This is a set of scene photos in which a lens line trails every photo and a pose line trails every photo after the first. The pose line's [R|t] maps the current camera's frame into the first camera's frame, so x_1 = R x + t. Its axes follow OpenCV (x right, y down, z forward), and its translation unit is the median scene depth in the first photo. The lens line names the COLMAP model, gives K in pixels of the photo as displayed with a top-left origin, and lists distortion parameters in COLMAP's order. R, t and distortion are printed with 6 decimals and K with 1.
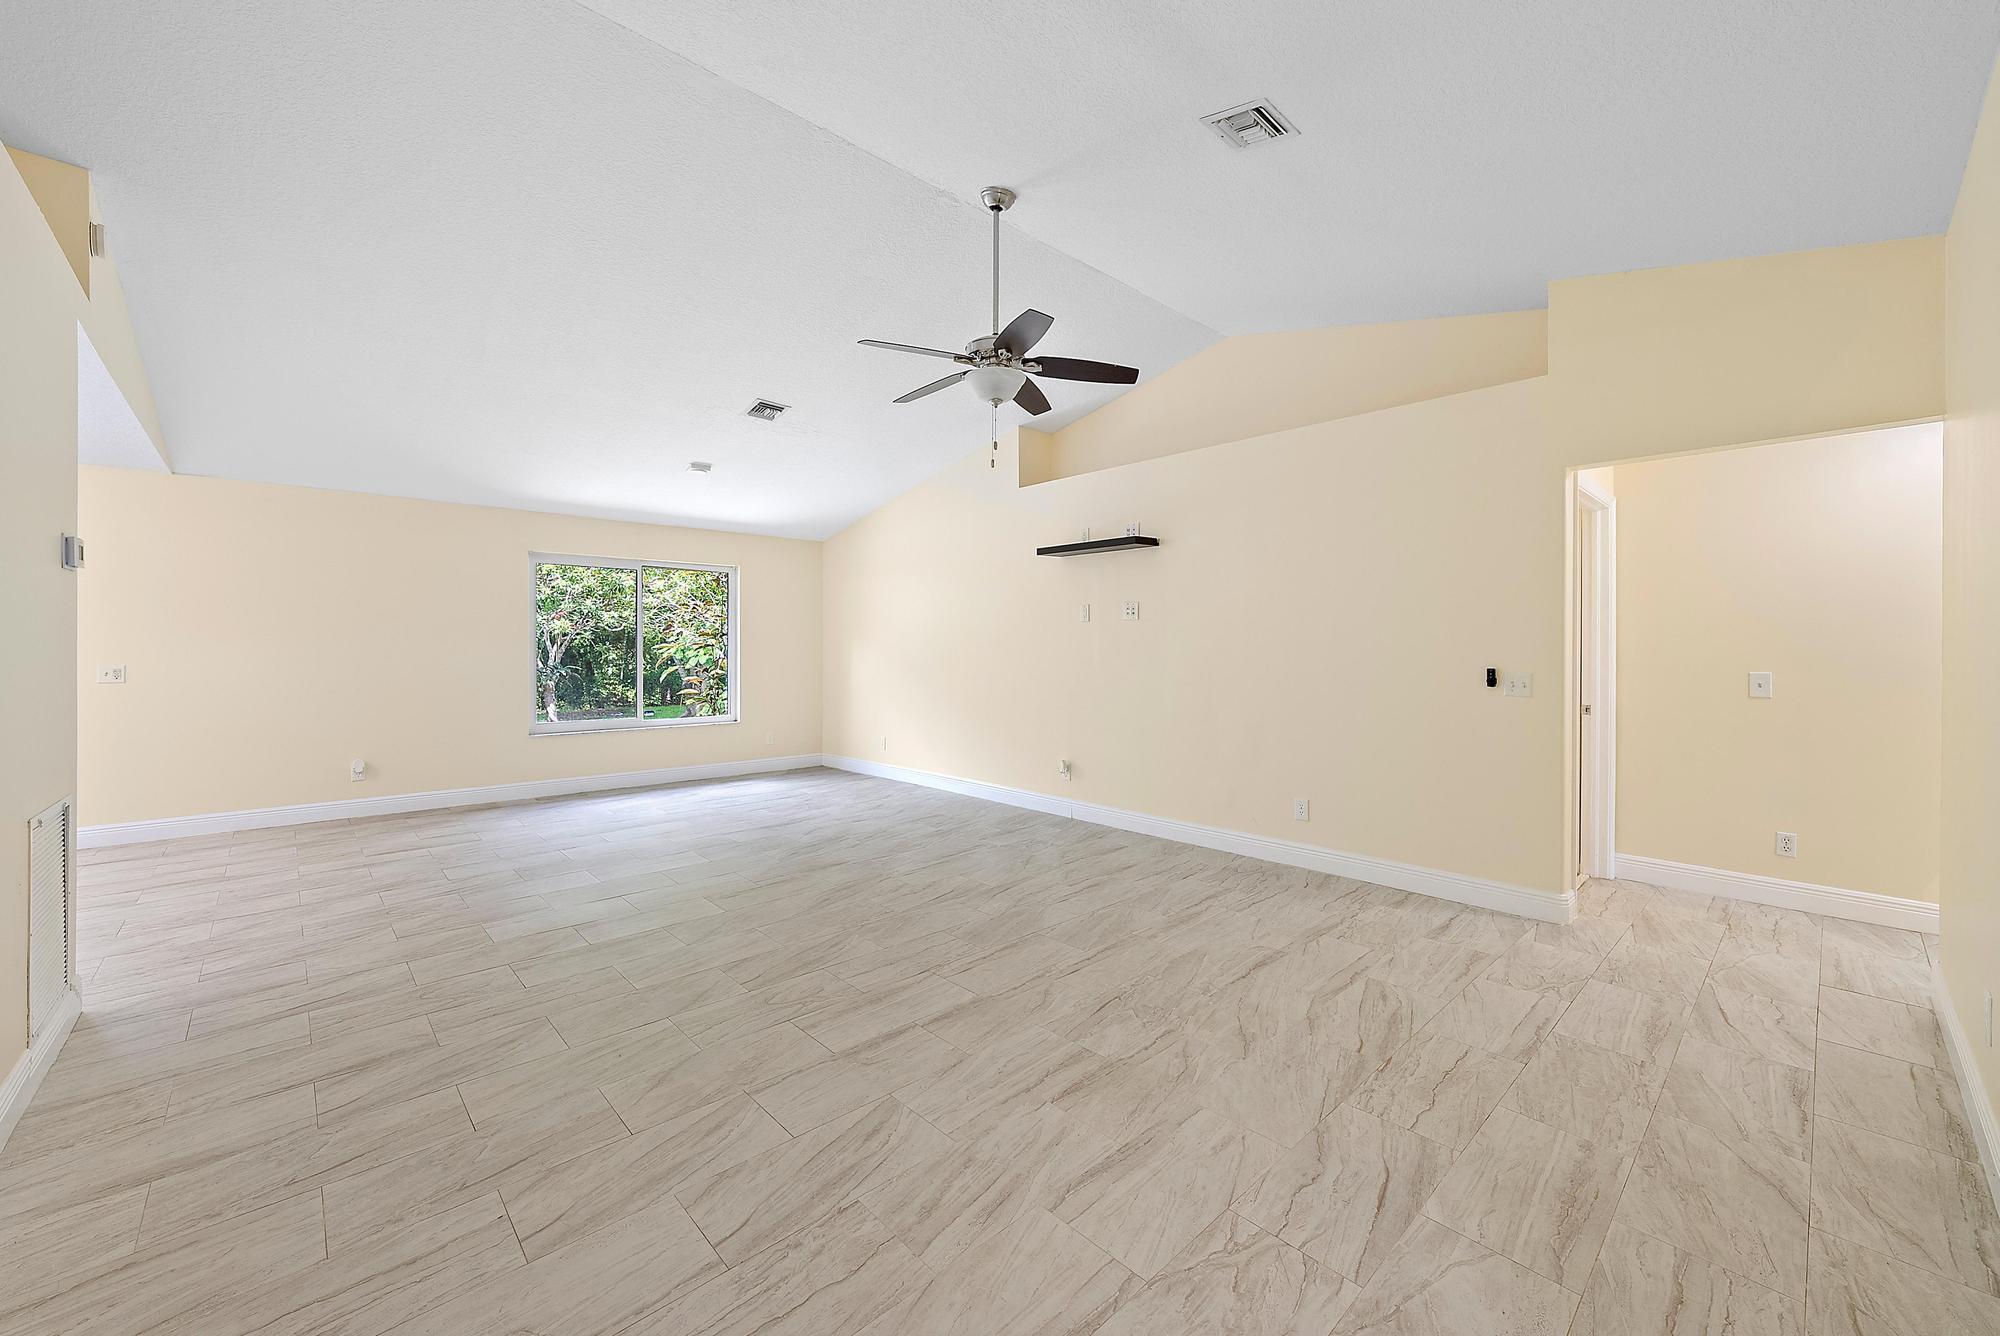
lens RADIAL K [[784.7, 0, 1003.4], [0, 784.7, 647.4], [0, 0, 1]] dist [0.000056, 0.000560]
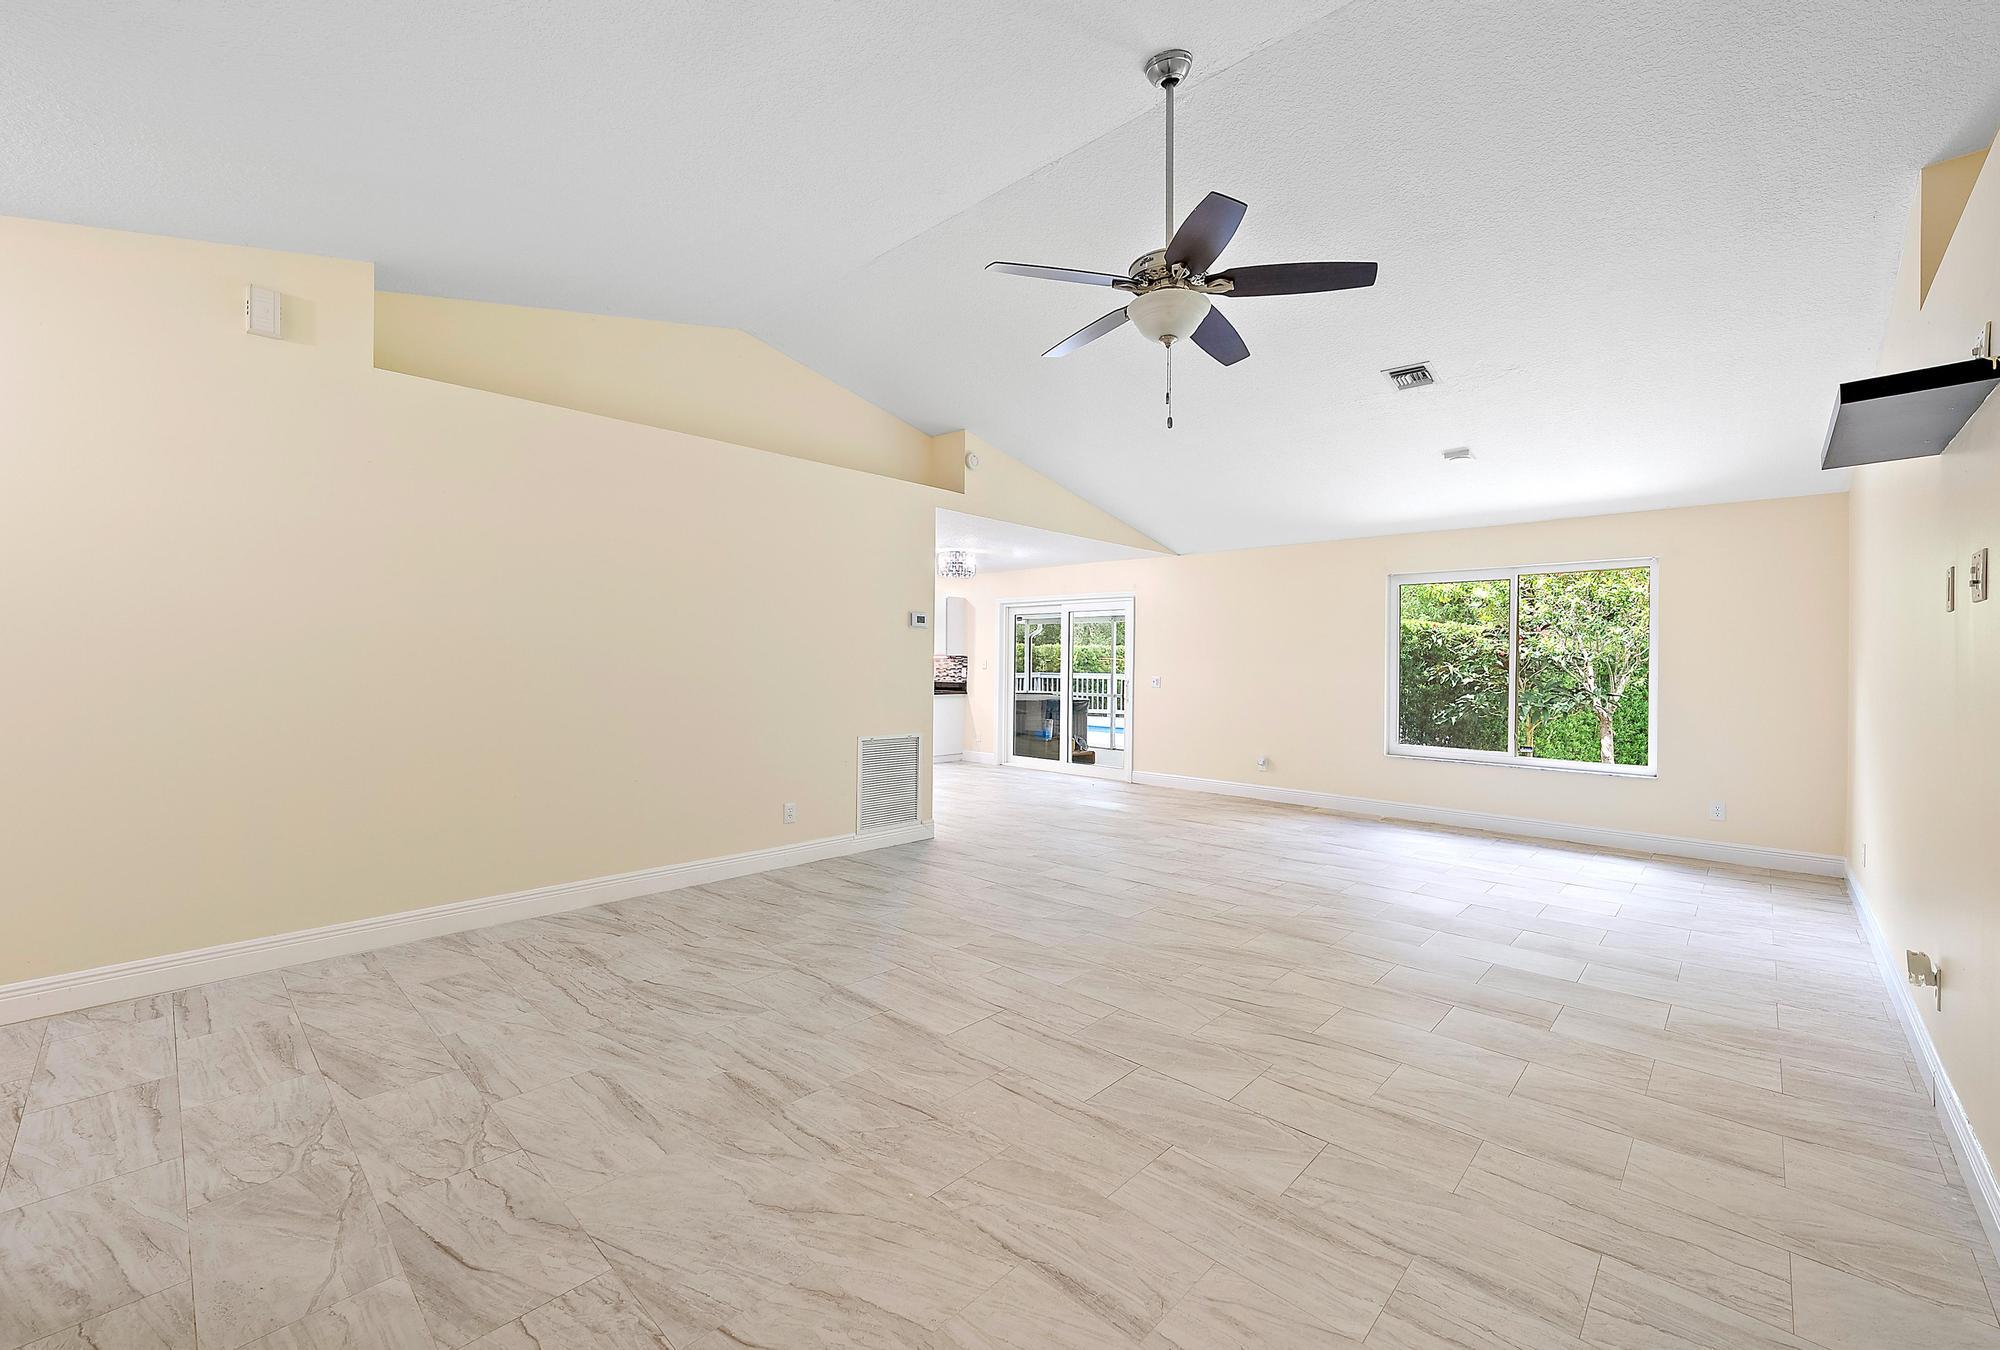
lens RADIAL K [[784.7, 0, 987.5], [0, 784.7, 668.5], [0, 0, 1]] dist [0.000056, 0.000560]
pose [[0.064081, 0.007481, -0.997917, 1.087811], [-0.011263, 0.999914, 0.006773, -0.005605], [0.997881, 0.010806, 0.064159, 1.179696]]
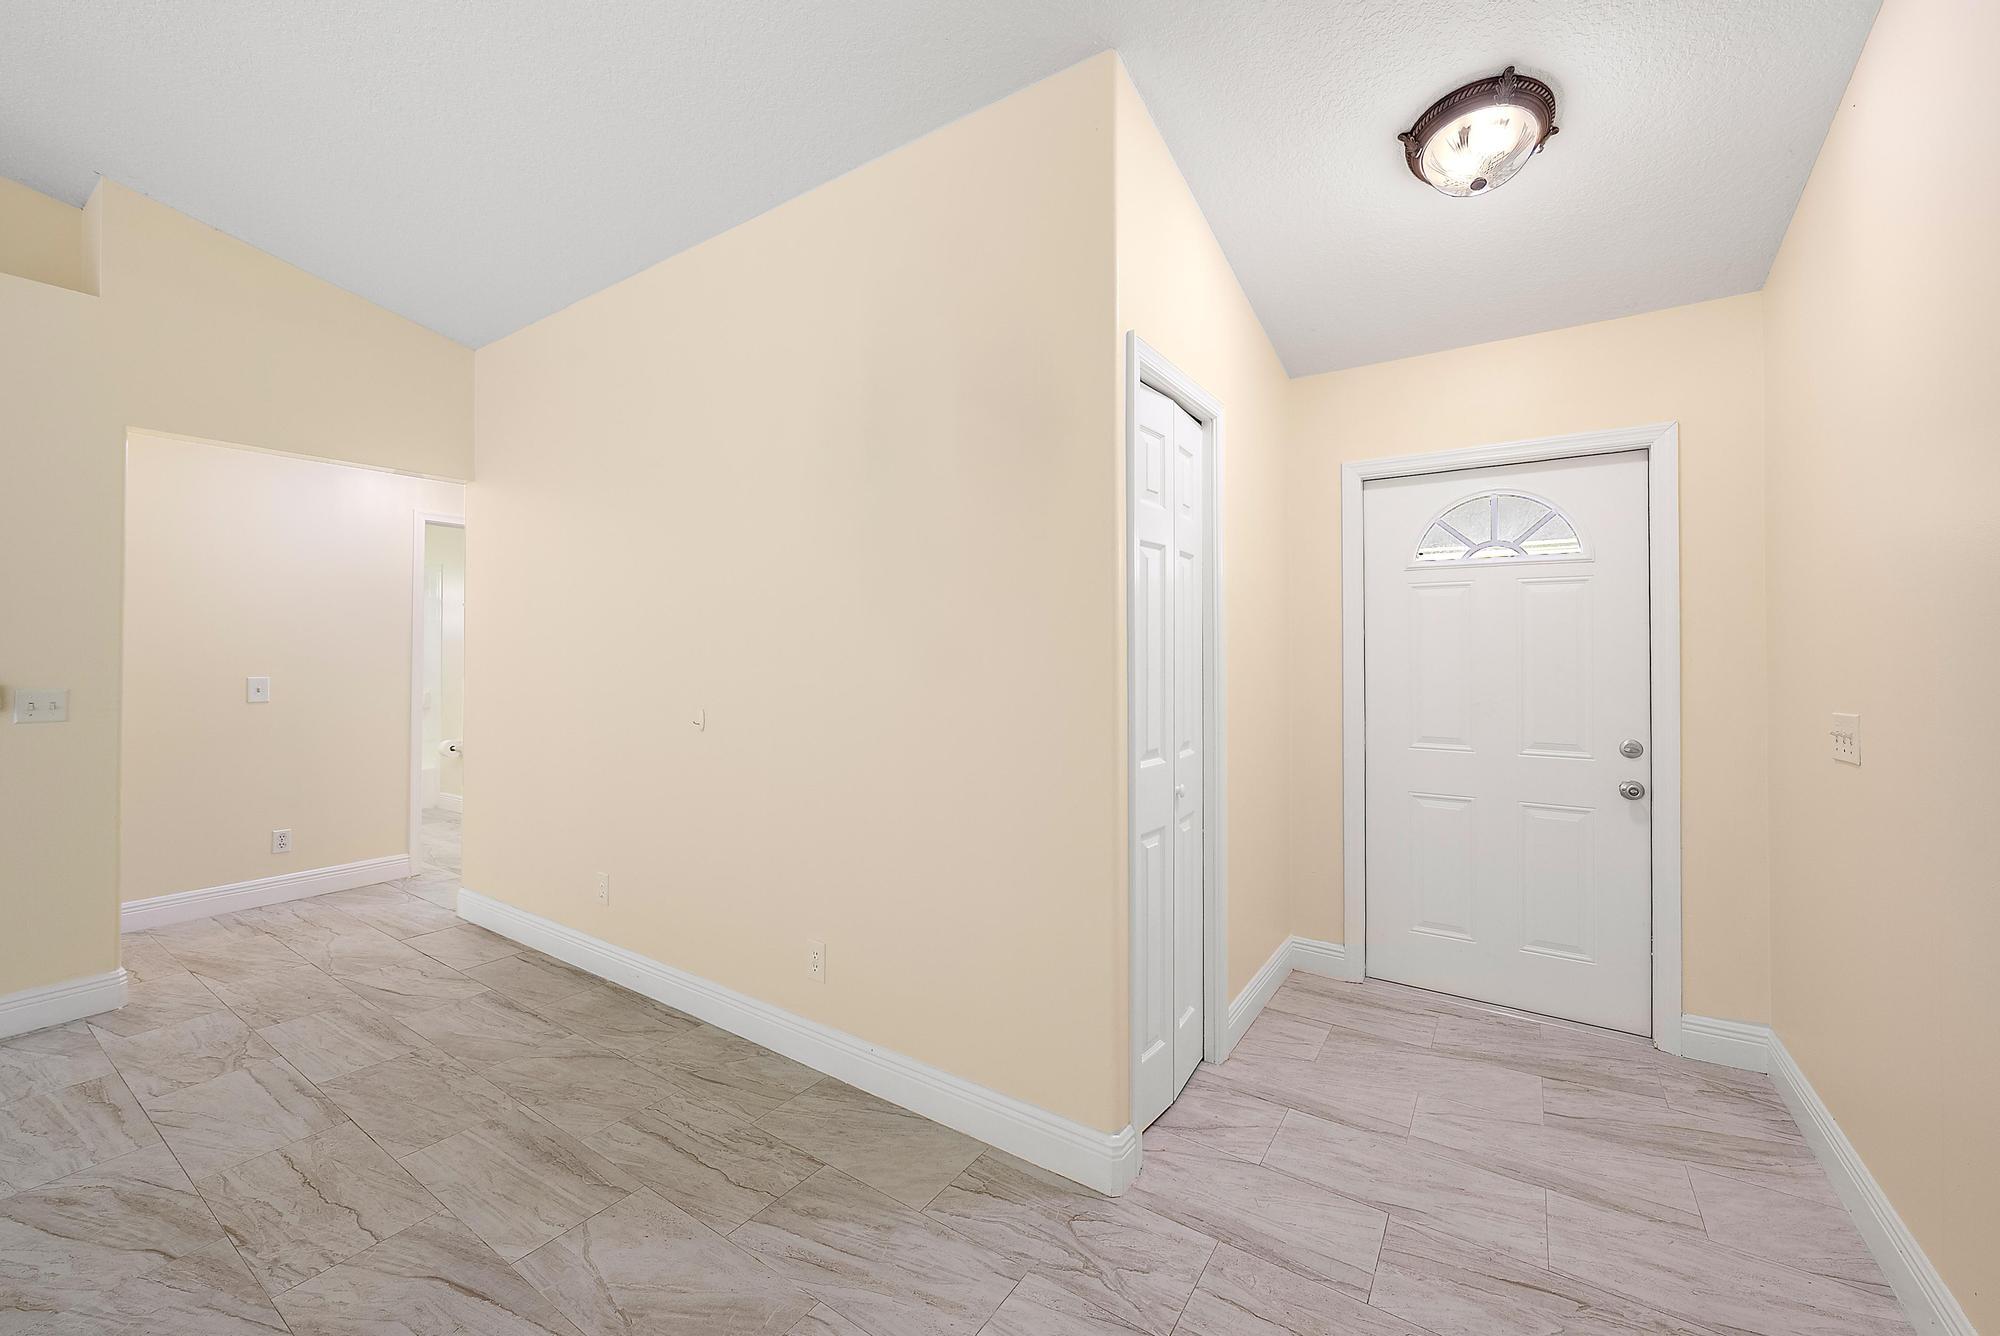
lens RADIAL K [[784.7, 0, 1005.3], [0, 784.7, 654.2], [0, 0, 1]] dist [0.000056, 0.000560]
pose [[-0.231409, -0.006382, 0.972836, -0.371052], [-0.000551, 0.999979, 0.006429, -0.008575], [-0.972856, 0.000951, -0.231407, 0.467631]]
